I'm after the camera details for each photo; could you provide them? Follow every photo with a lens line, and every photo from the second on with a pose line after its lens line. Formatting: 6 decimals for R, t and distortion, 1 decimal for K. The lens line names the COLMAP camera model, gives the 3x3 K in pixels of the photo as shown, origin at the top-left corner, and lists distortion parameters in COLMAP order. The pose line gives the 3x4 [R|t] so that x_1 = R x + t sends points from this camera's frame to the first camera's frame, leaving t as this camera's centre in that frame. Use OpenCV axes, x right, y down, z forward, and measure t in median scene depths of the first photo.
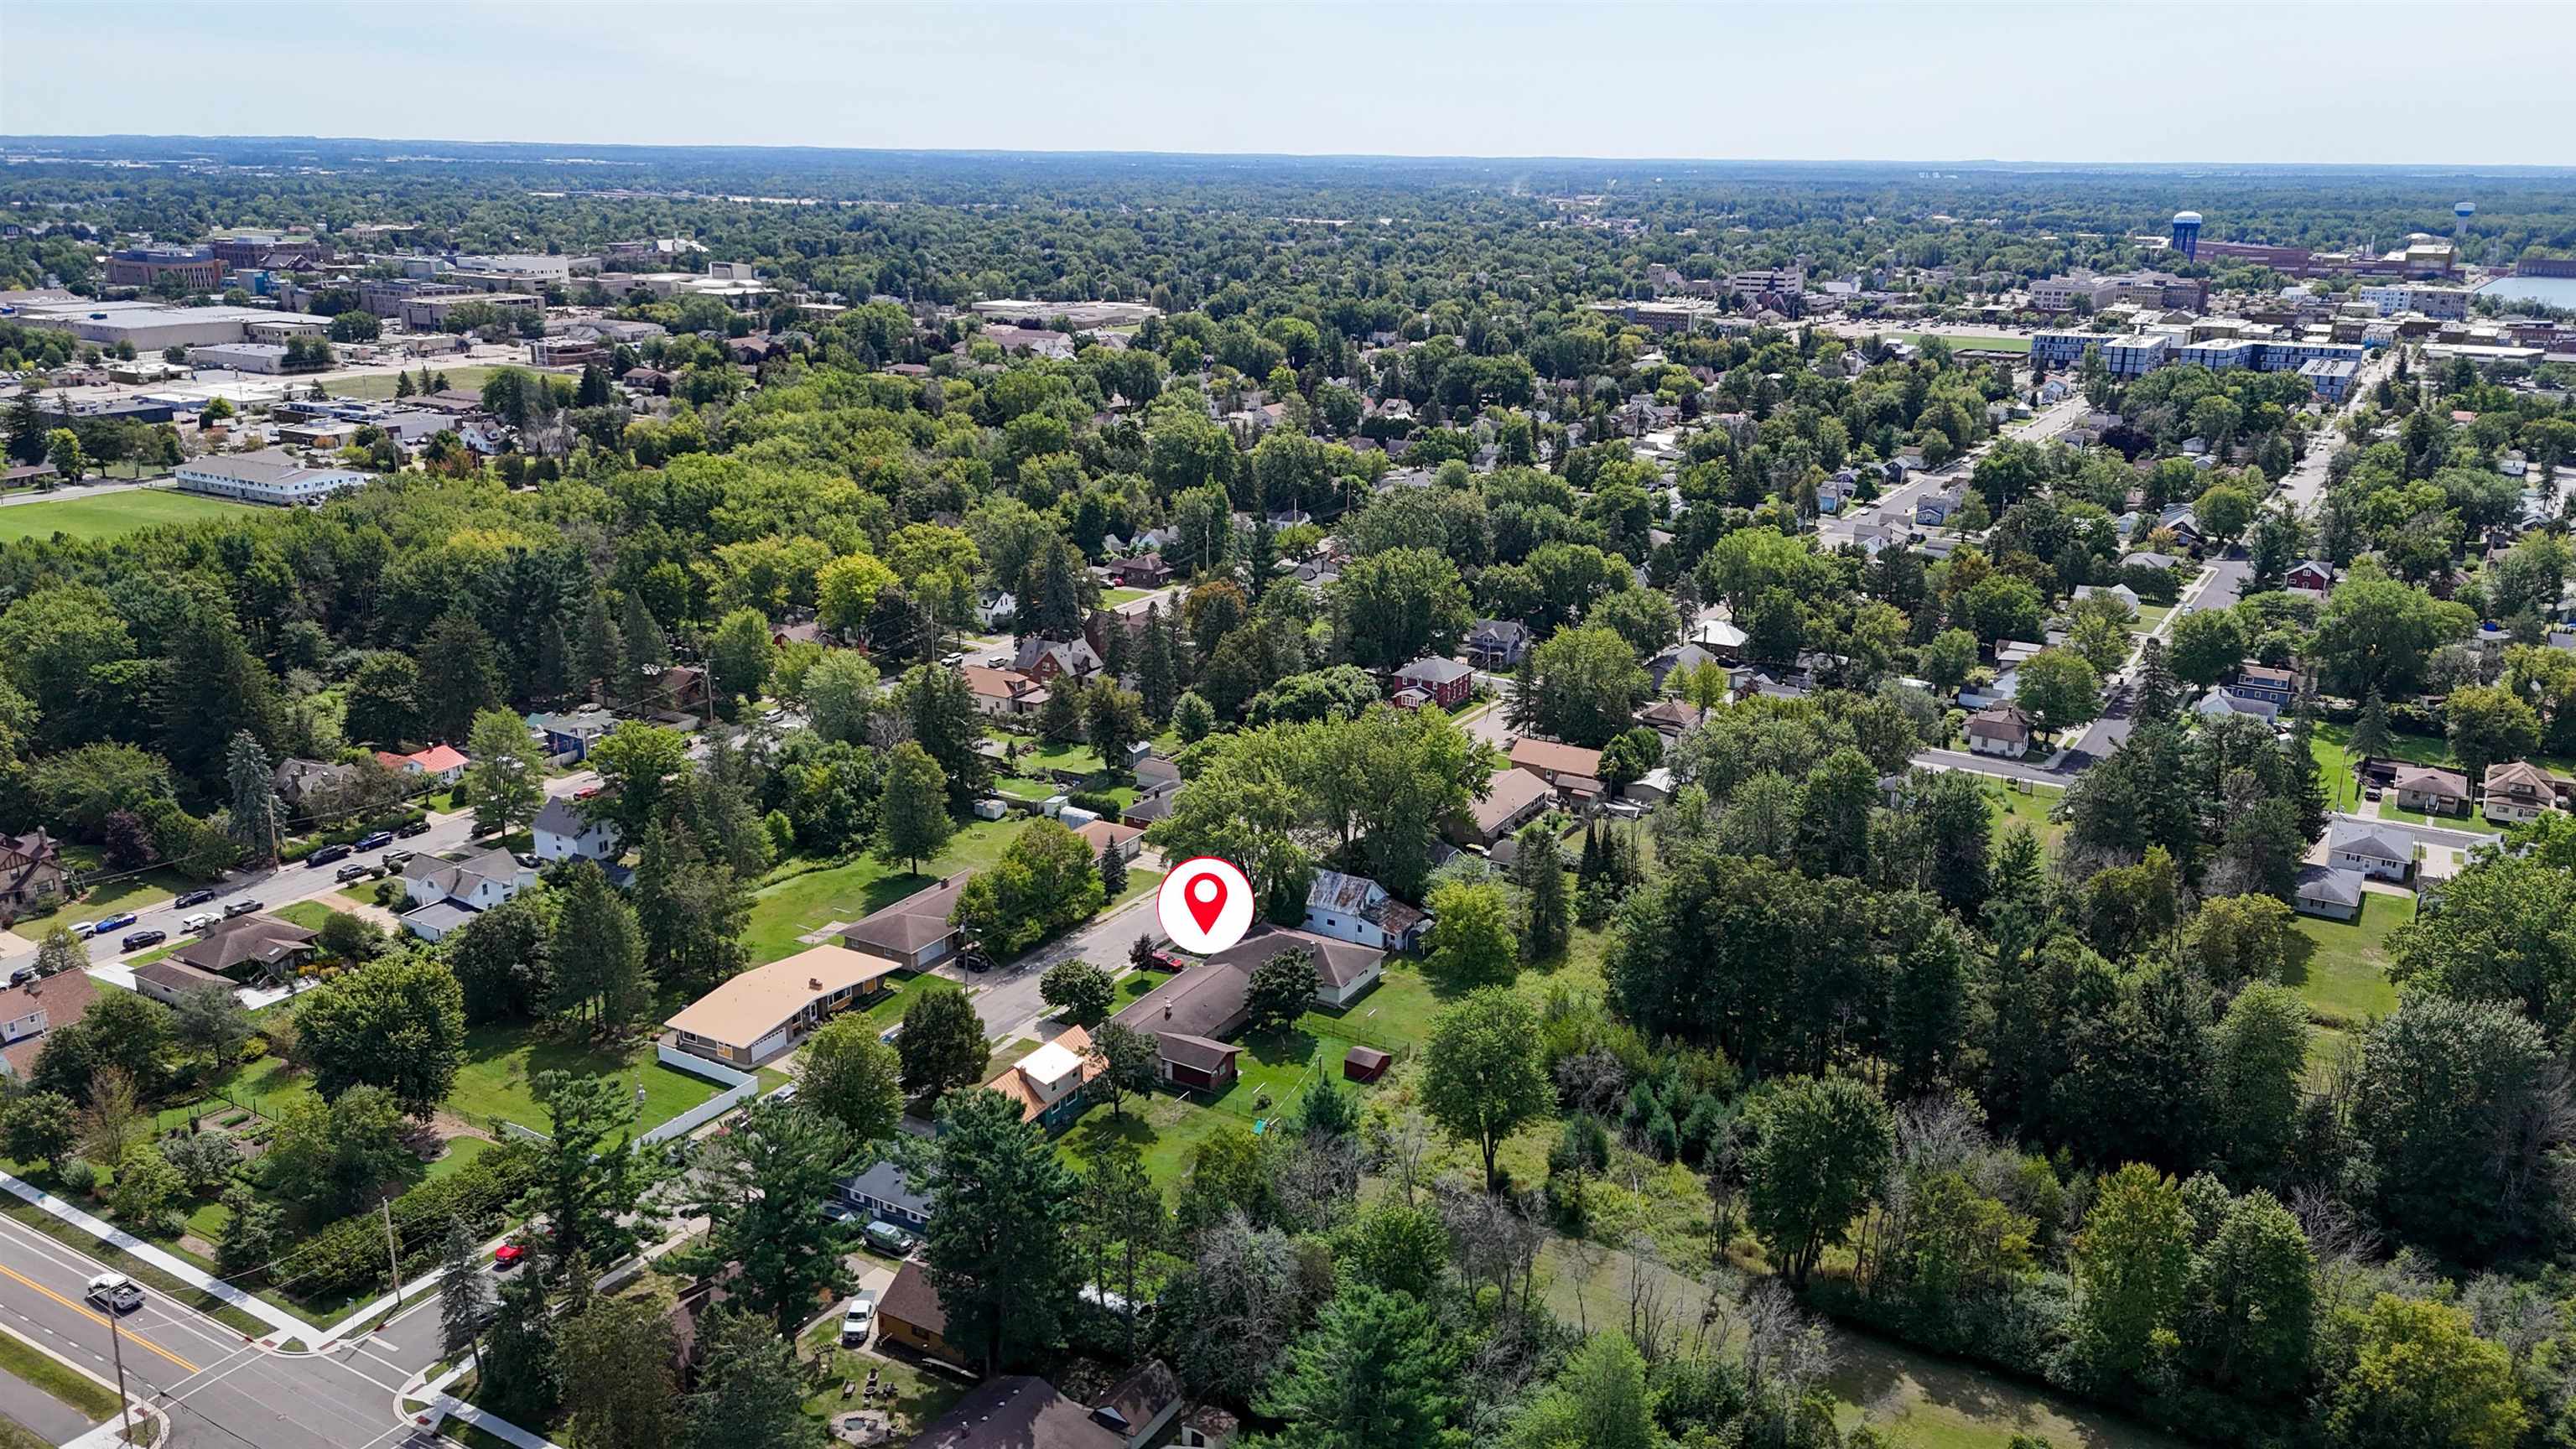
lens RADIAL K [[1896.7, 0, 1299.8], [0, 1896.7, 727.5], [0, 0, 1]] dist [0.069739, -0.066276]
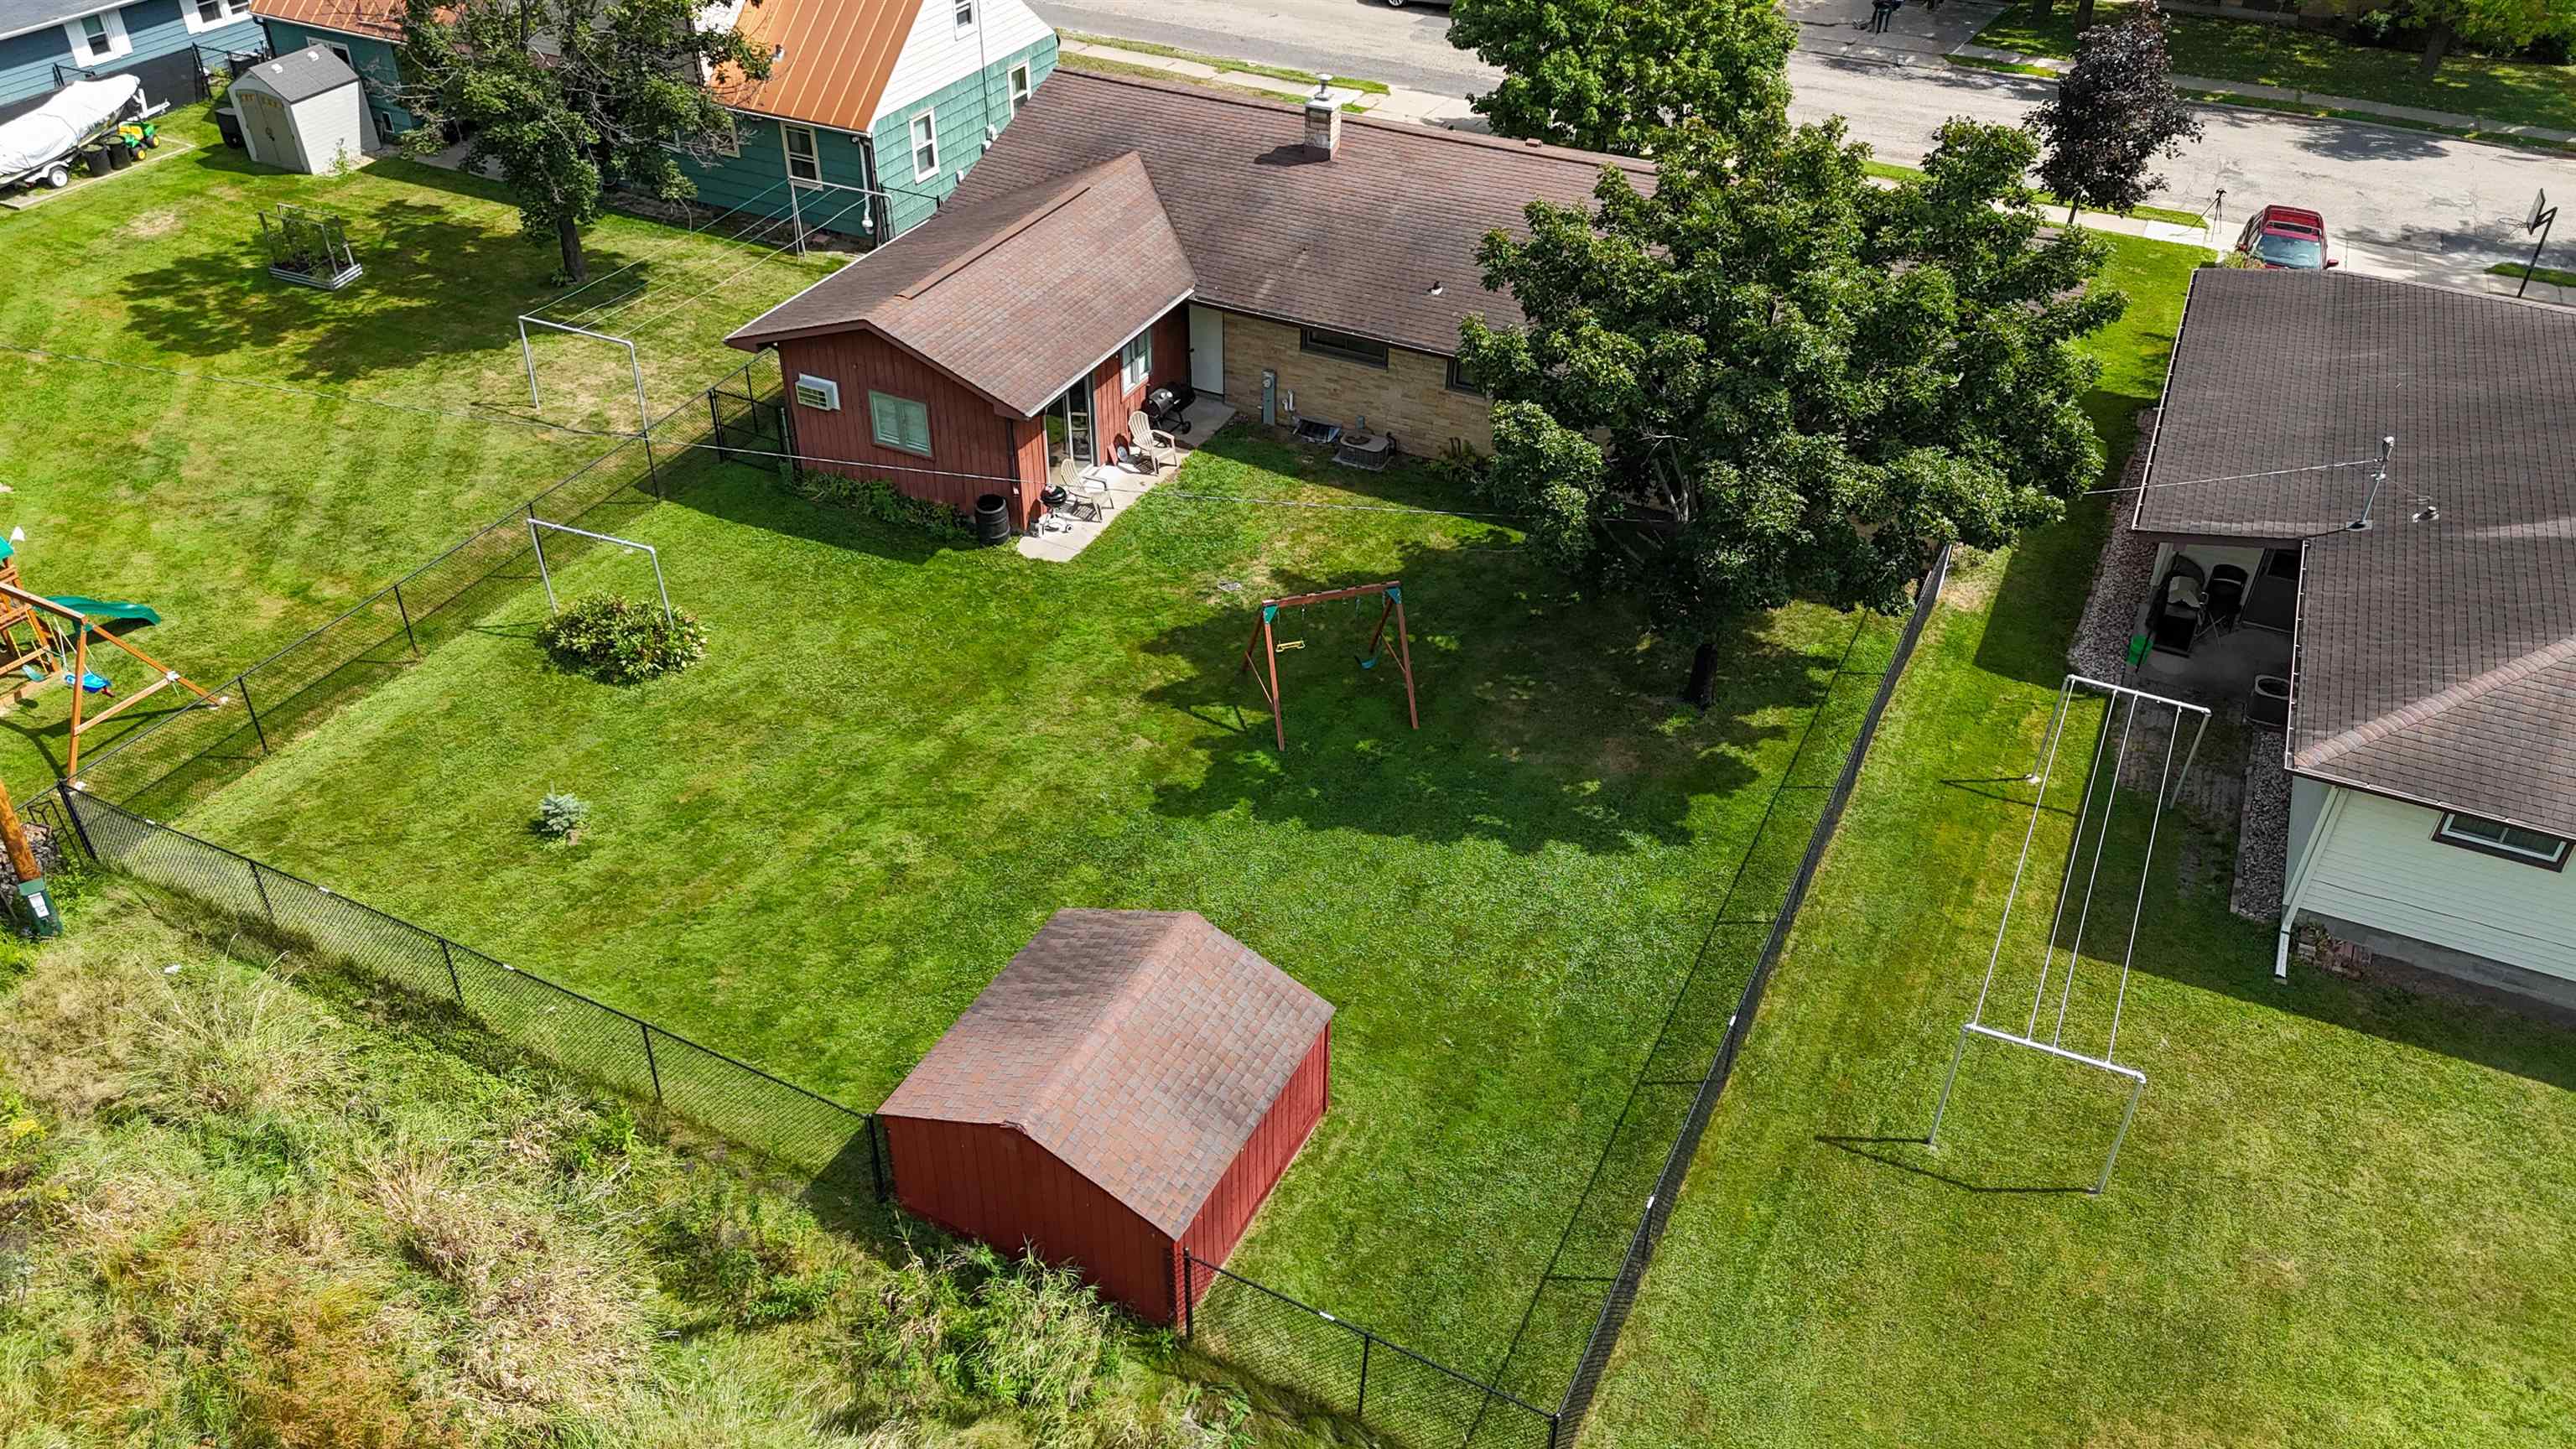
lens RADIAL K [[1871.4, 0, 1301.7], [0, 1871.4, 729.6], [0, 0, 1]] dist [0.104104, -0.133488]
pose [[0.085973, 0.578216, -0.811341, 0.067681], [-0.297534, 0.792095, 0.532972, 0.059246], [0.950832, 0.195580, 0.240138, 0.581097]]
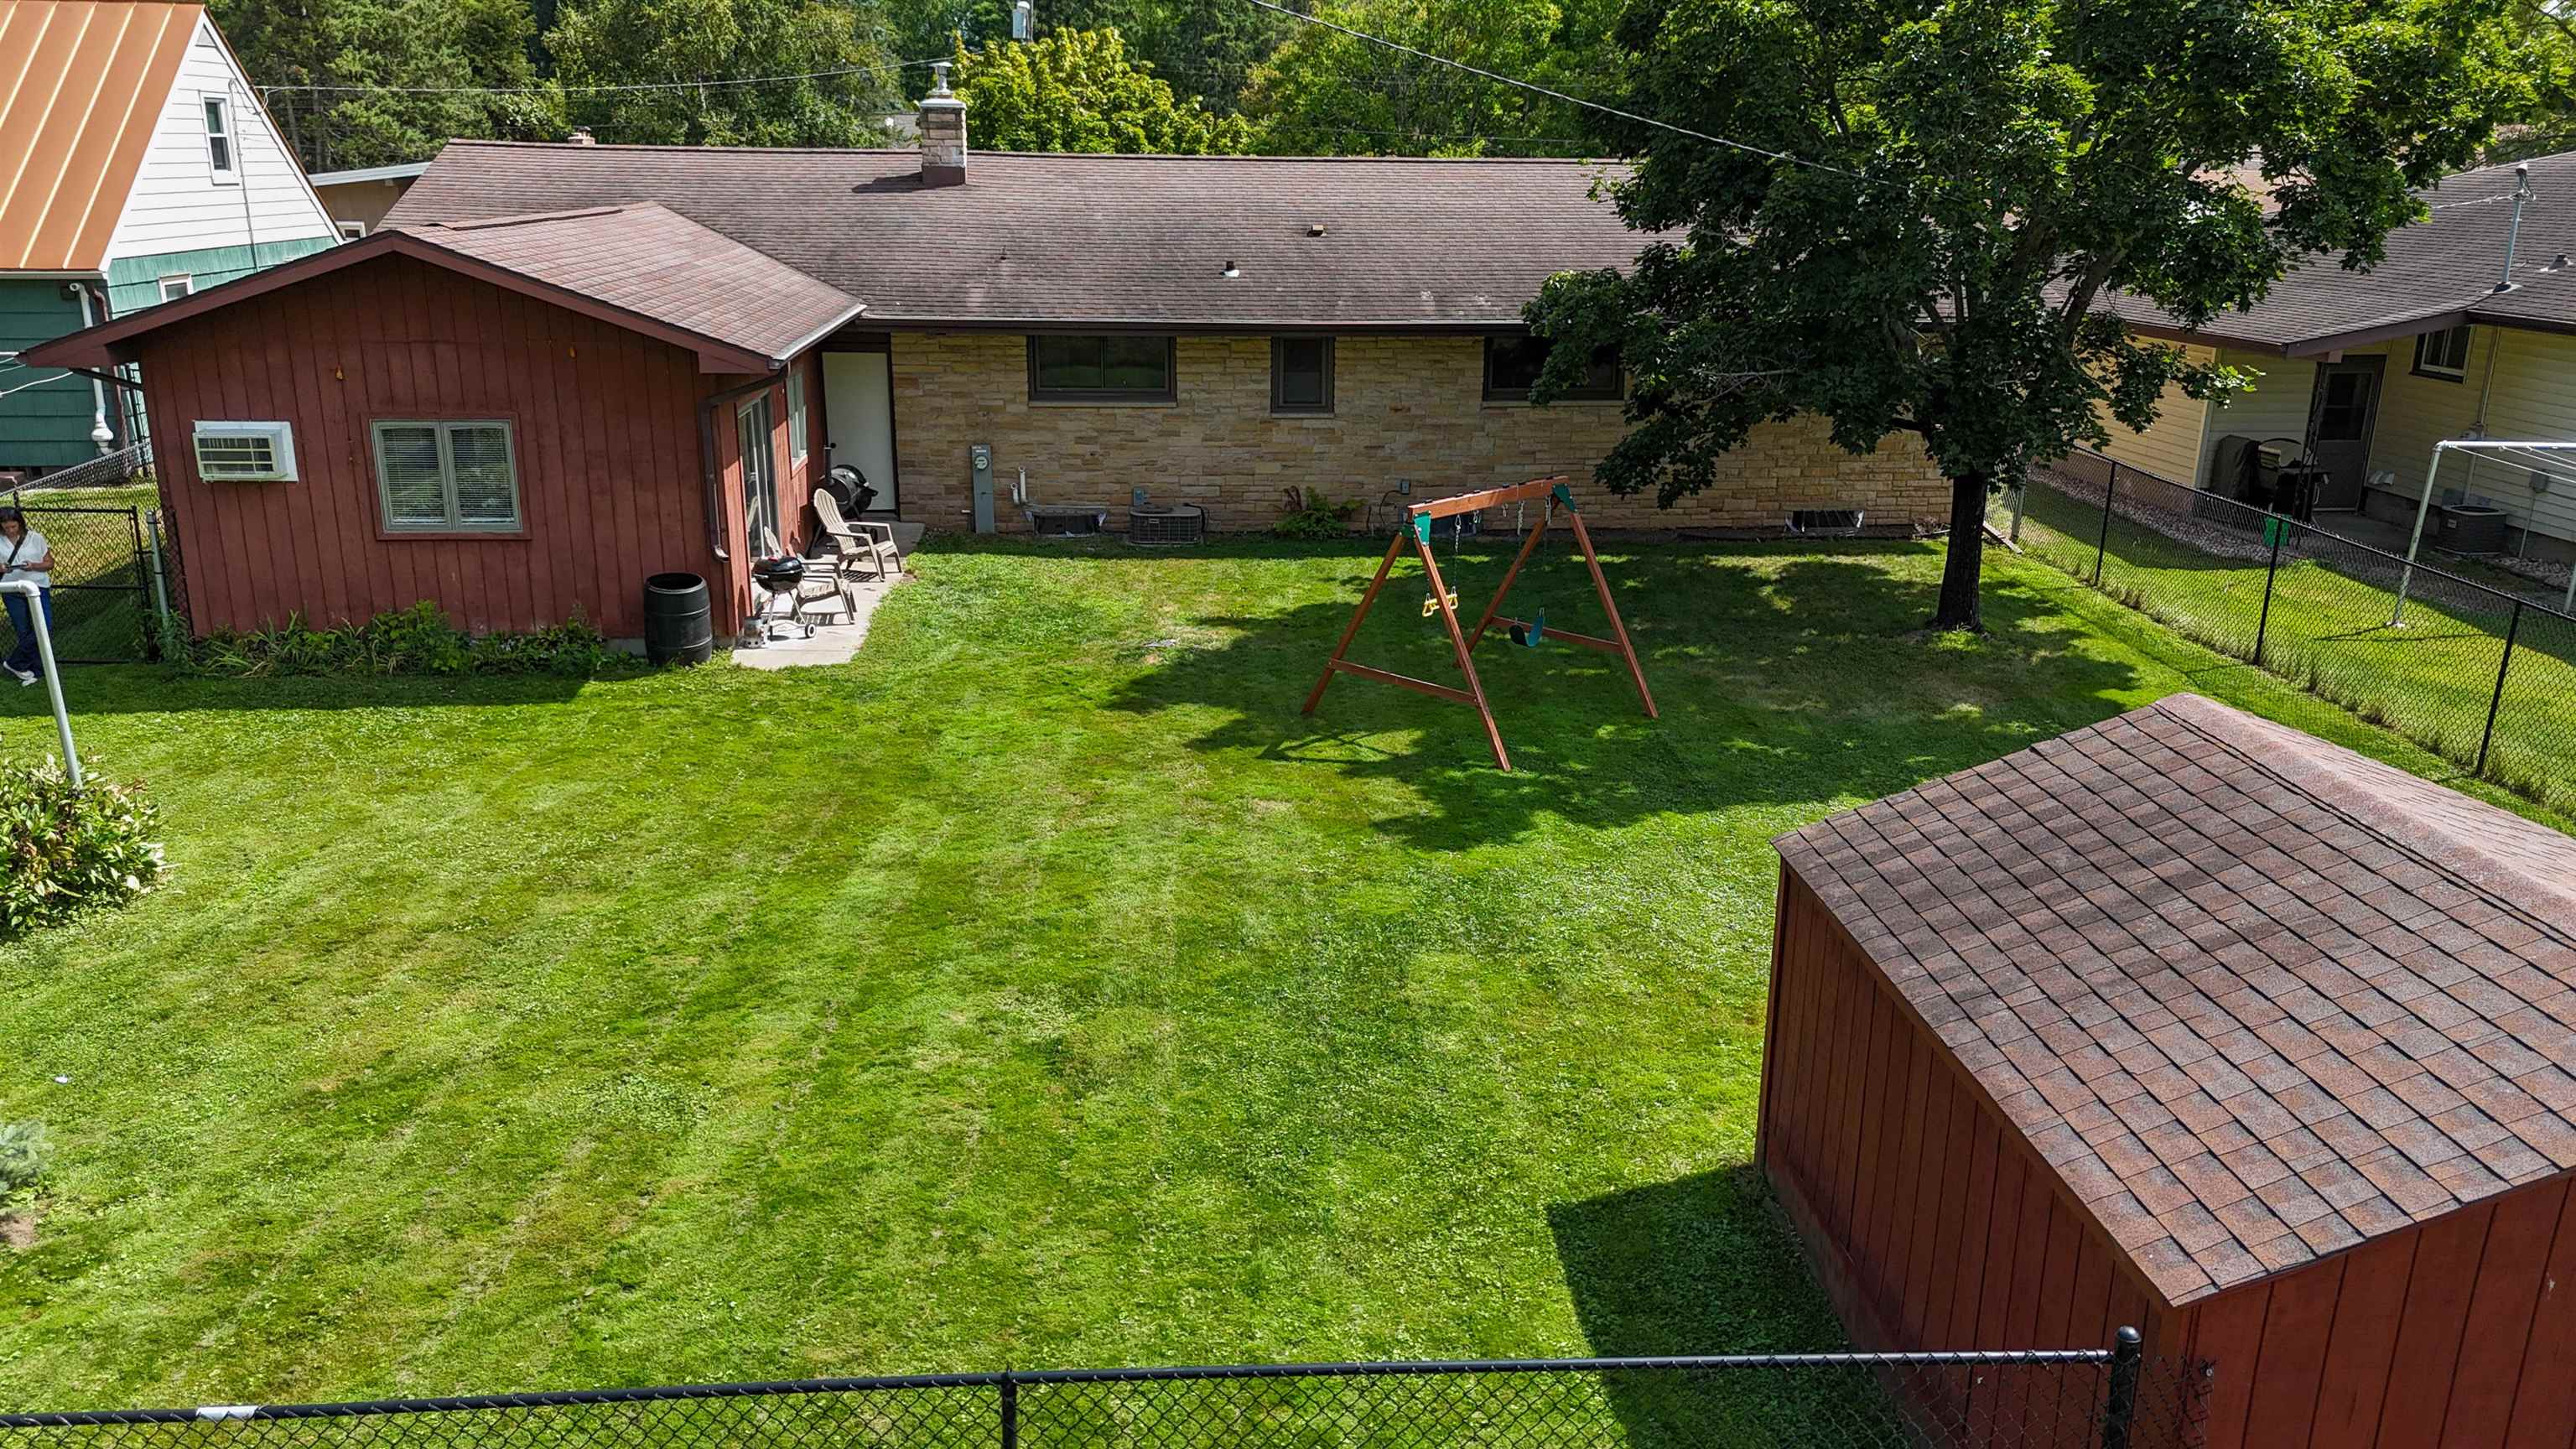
lens RADIAL K [[1896.7, 0, 1299.8], [0, 1896.7, 727.5], [0, 0, 1]] dist [0.069739, -0.066276]
pose [[0.576866, 0.229928, -0.783811, 0.031814], [-0.234911, 0.965727, 0.110404, 0.100583], [0.782332, 0.120437, 0.611107, 0.569014]]
